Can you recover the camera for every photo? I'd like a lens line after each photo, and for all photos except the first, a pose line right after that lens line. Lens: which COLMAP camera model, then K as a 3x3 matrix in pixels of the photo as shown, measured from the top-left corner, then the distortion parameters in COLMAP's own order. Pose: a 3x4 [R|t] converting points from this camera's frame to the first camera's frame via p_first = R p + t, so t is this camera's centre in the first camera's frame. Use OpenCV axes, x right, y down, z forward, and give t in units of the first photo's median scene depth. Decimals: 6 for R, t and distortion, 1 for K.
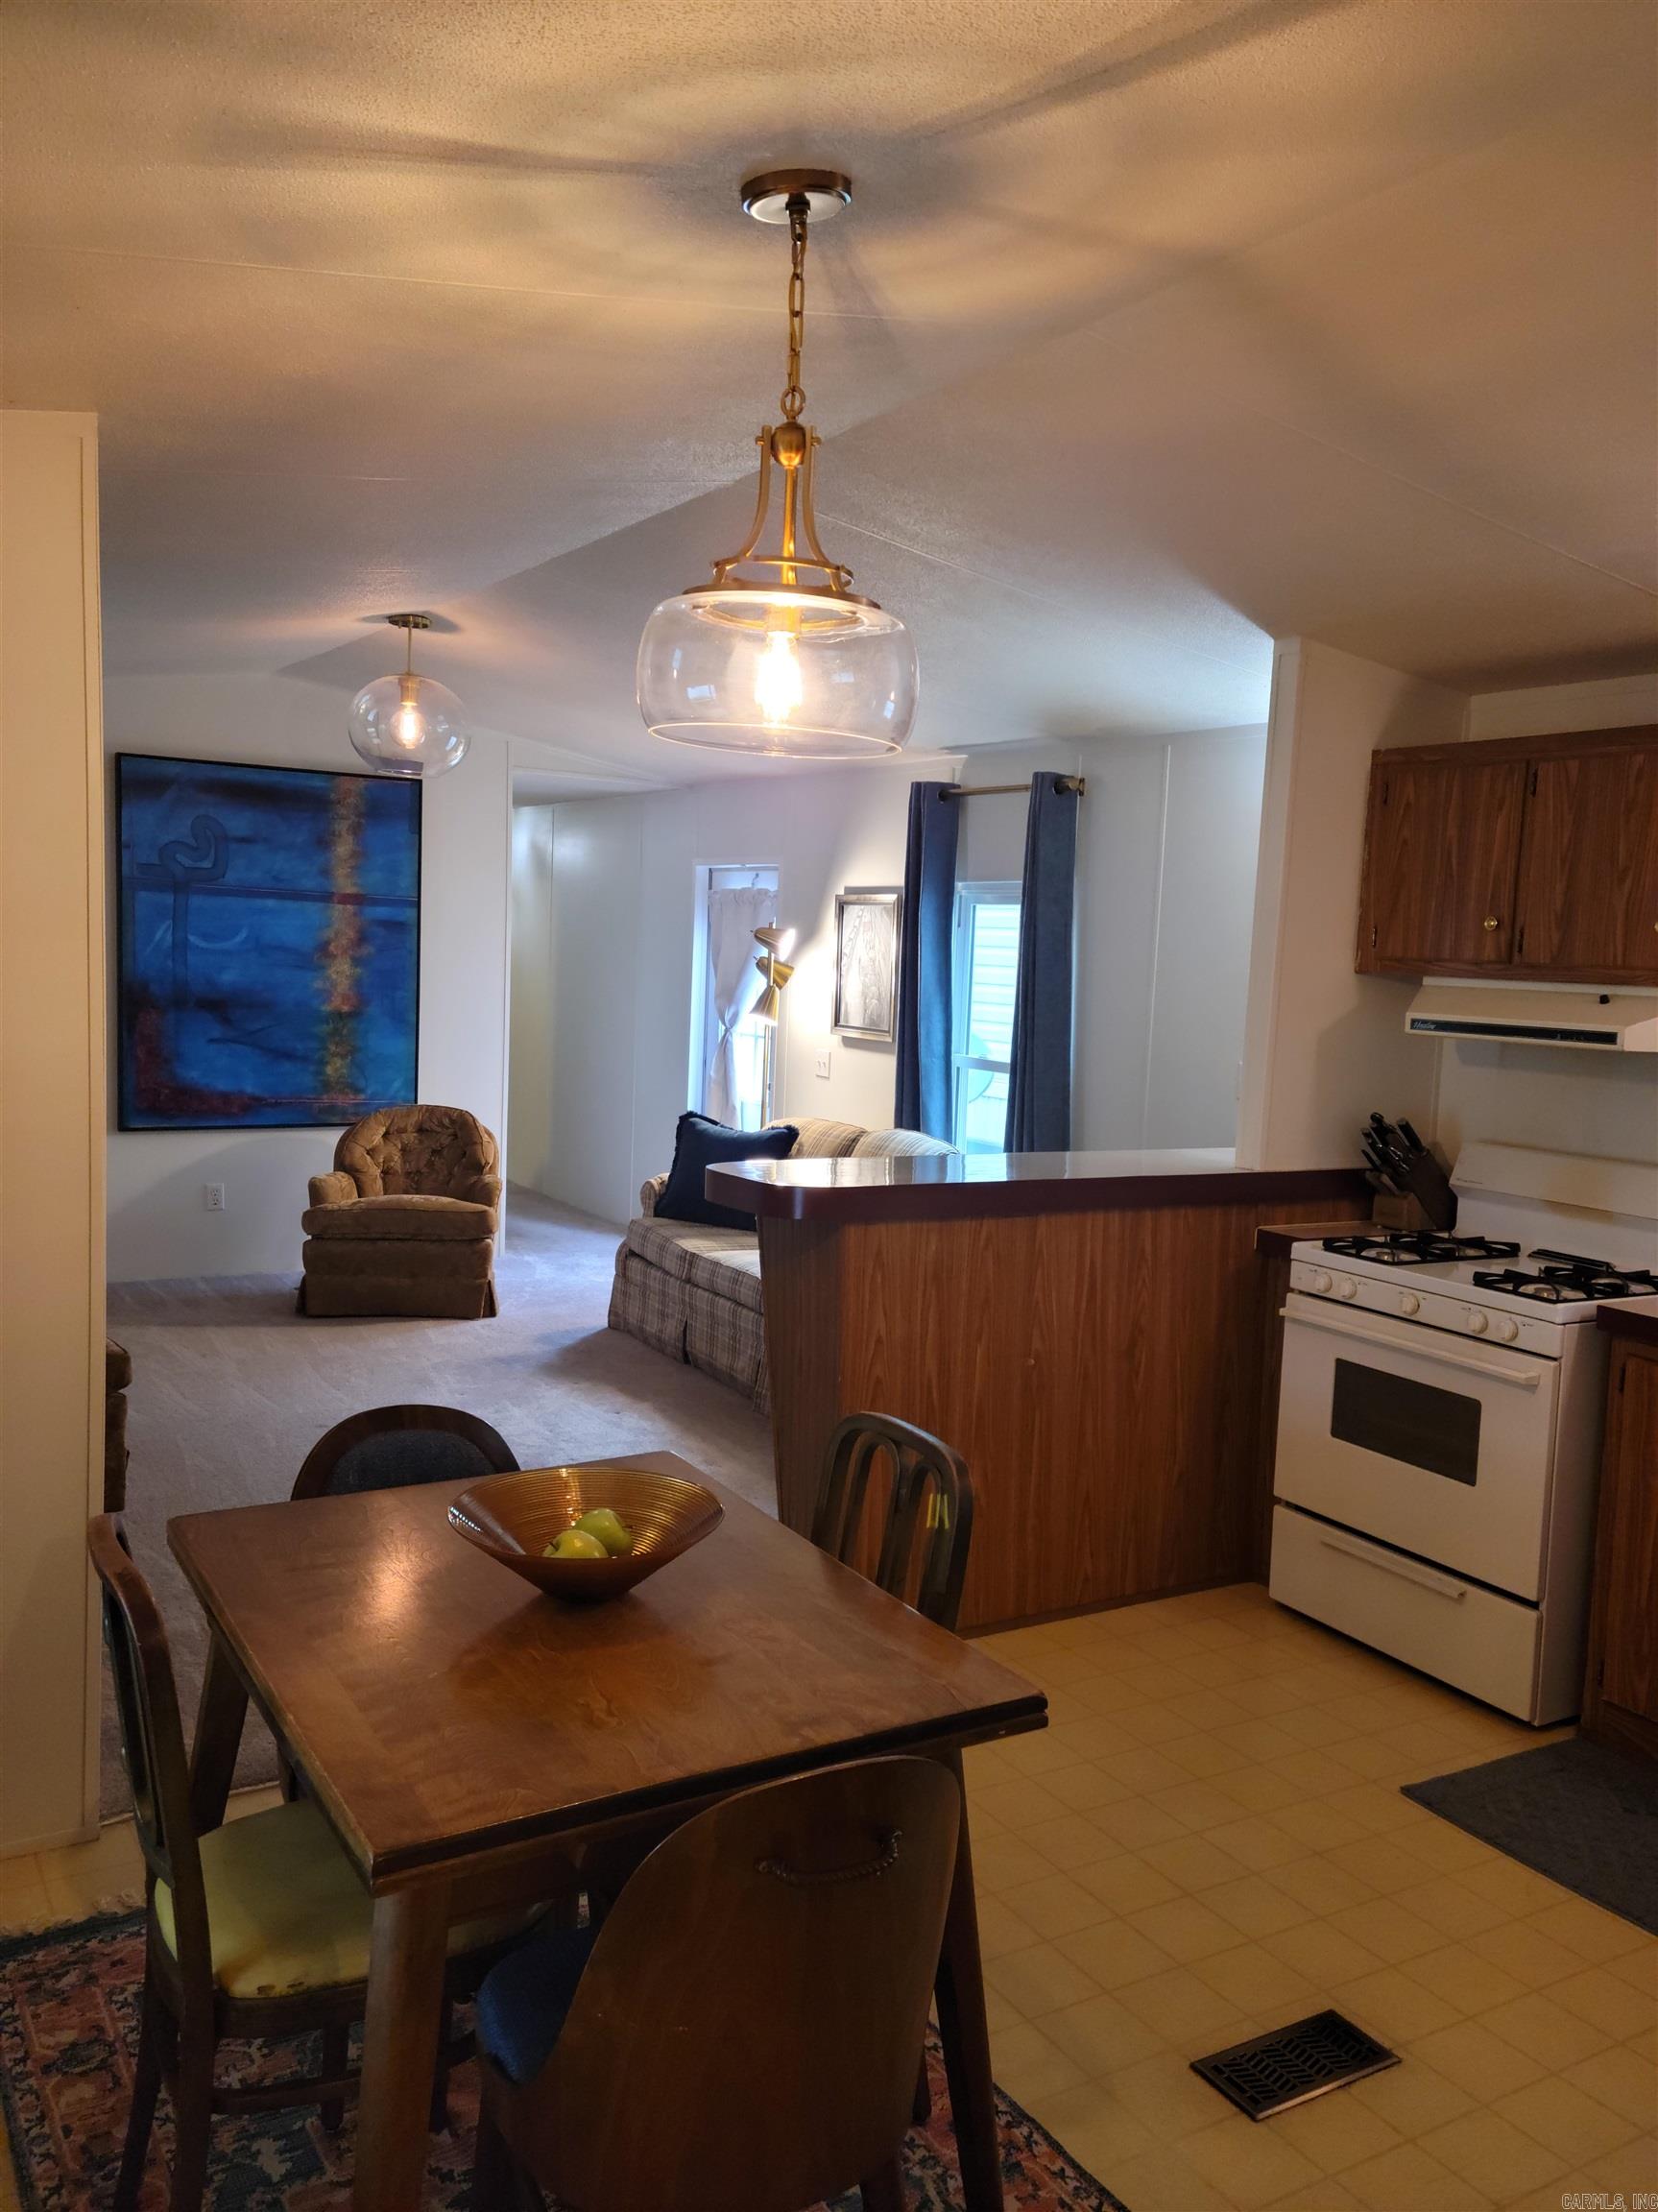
lens RADIAL K [[1771.8, 0, 861.6], [0, 1771.8, 1120.8], [0, 0, 1]] dist [0.065661, 0.002617]
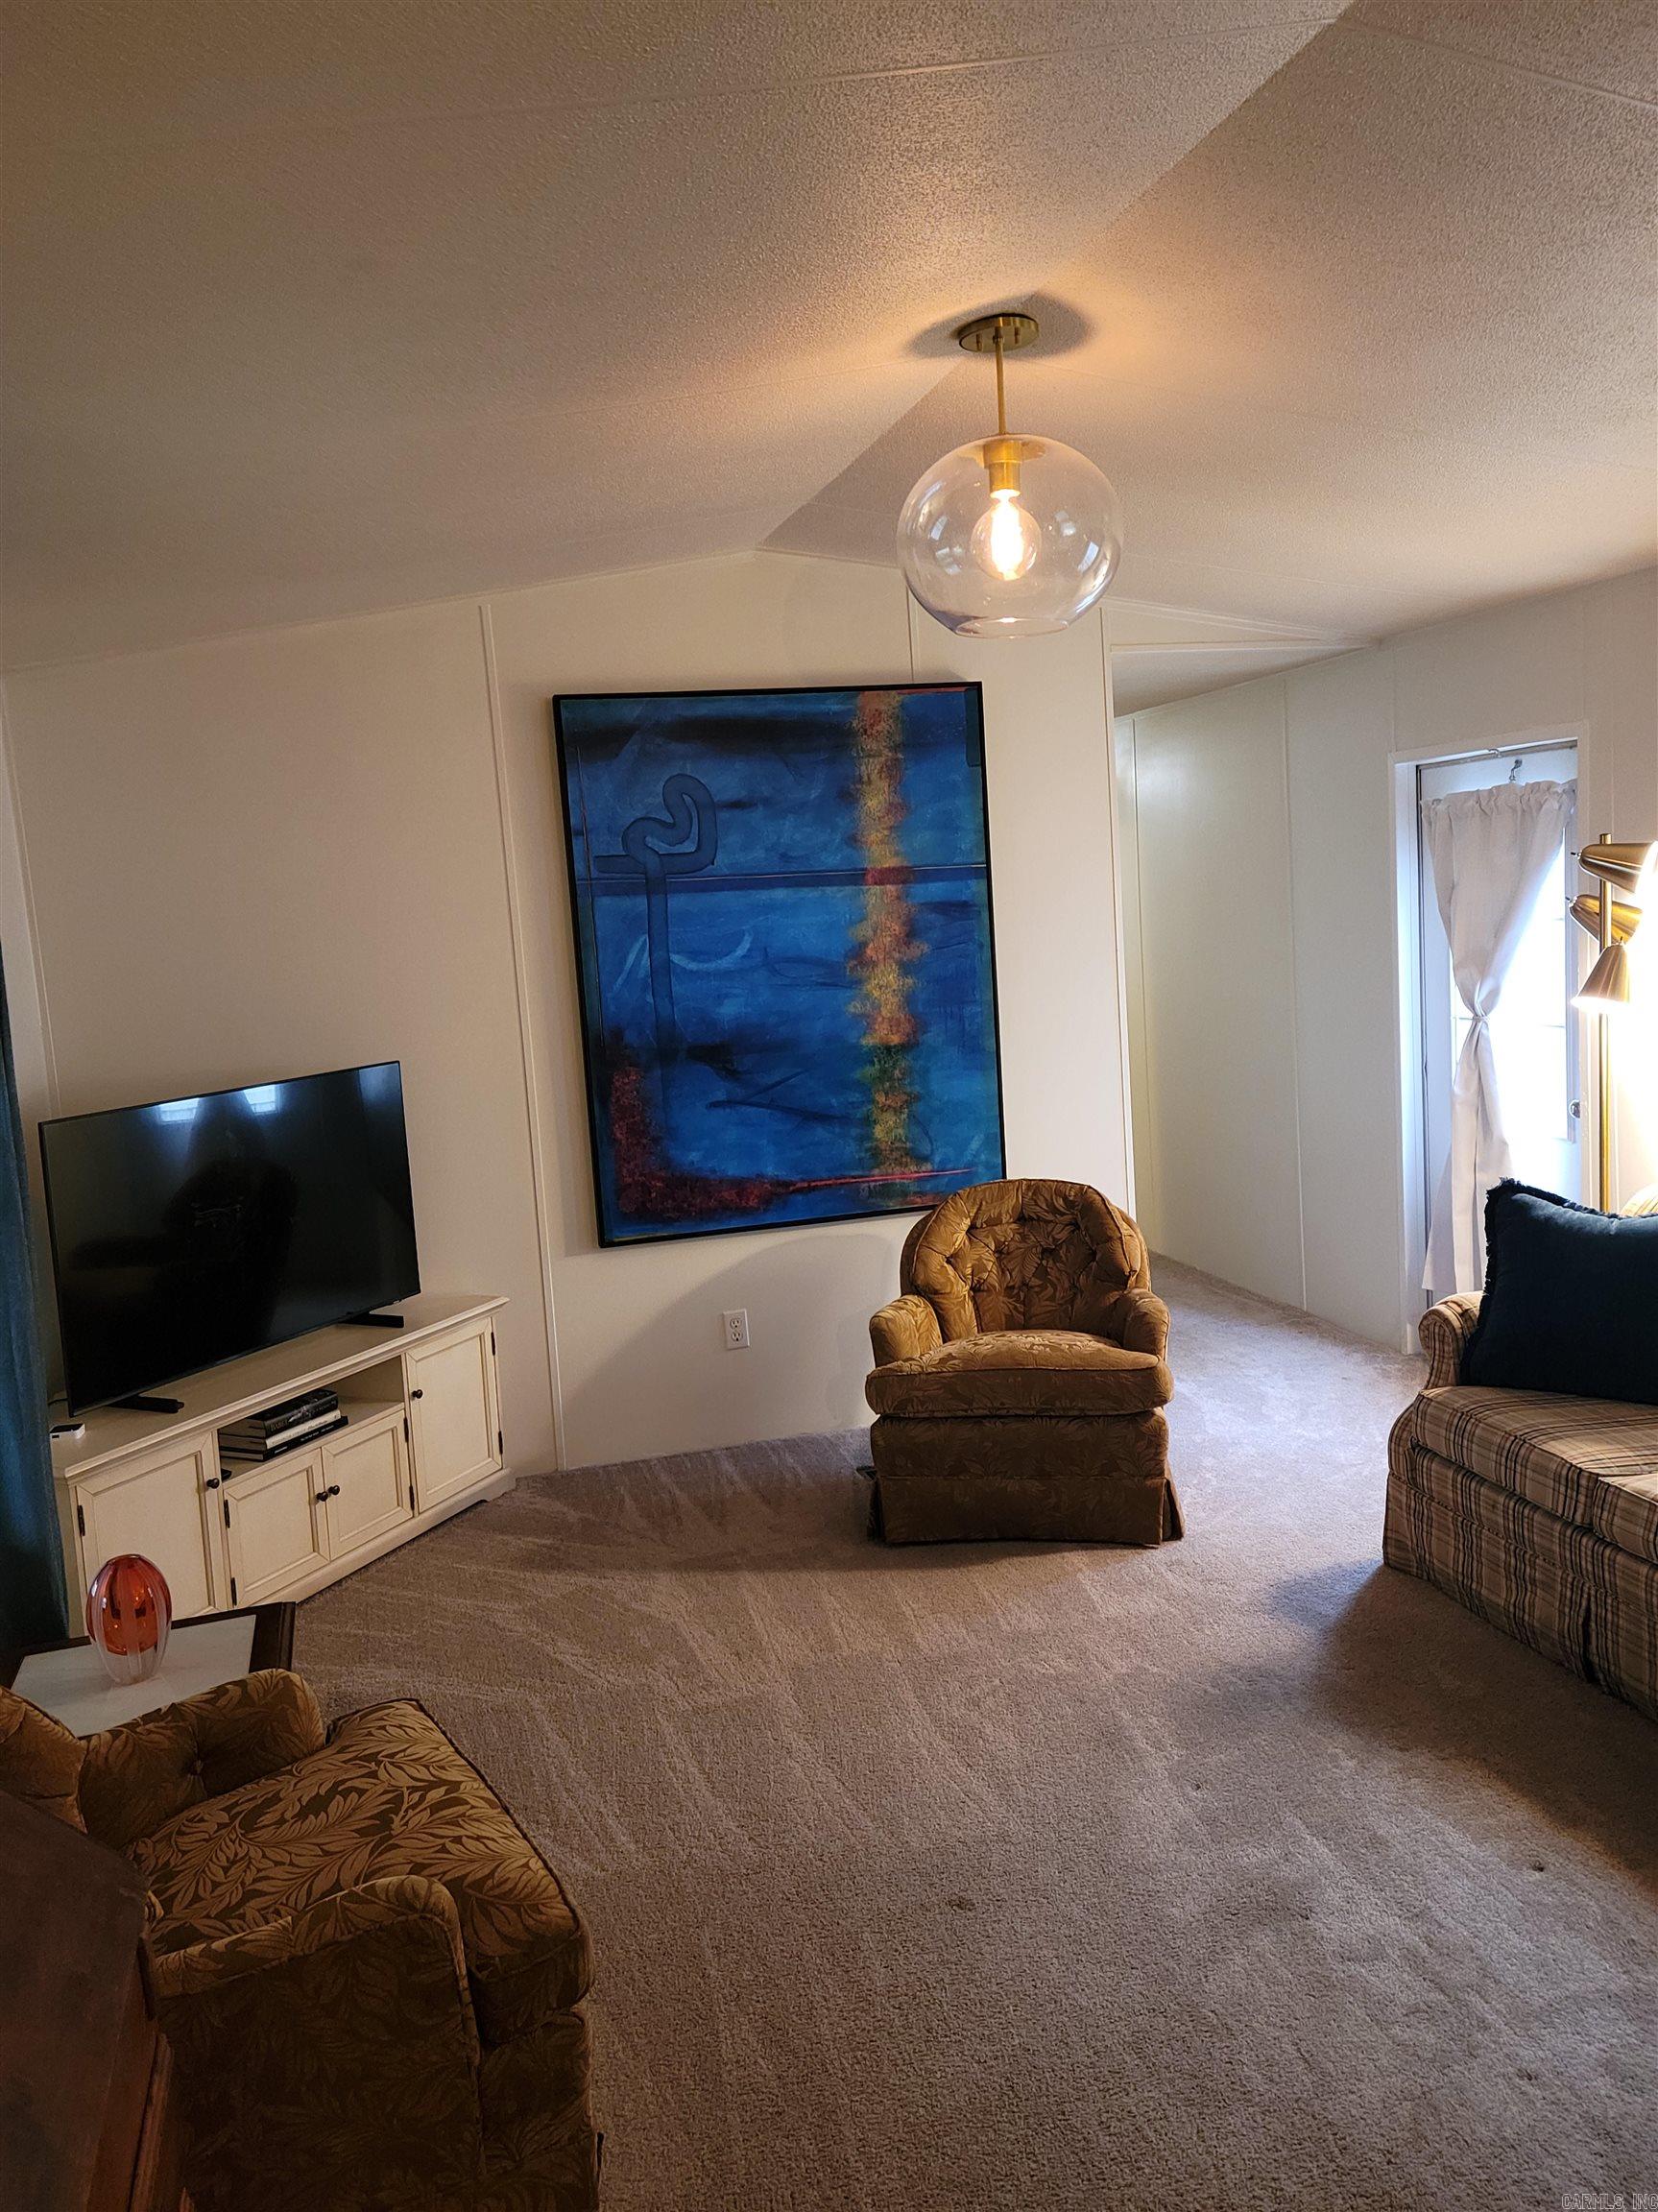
lens RADIAL K [[1771.8, 0, 861.6], [0, 1771.8, 1120.8], [0, 0, 1]] dist [0.065661, 0.002617]
pose [[0.959739, -0.067607, -0.272637, -0.126180], [0.075437, 0.996982, 0.018330, -0.047290], [0.270575, -0.038159, 0.961942, 0.365862]]
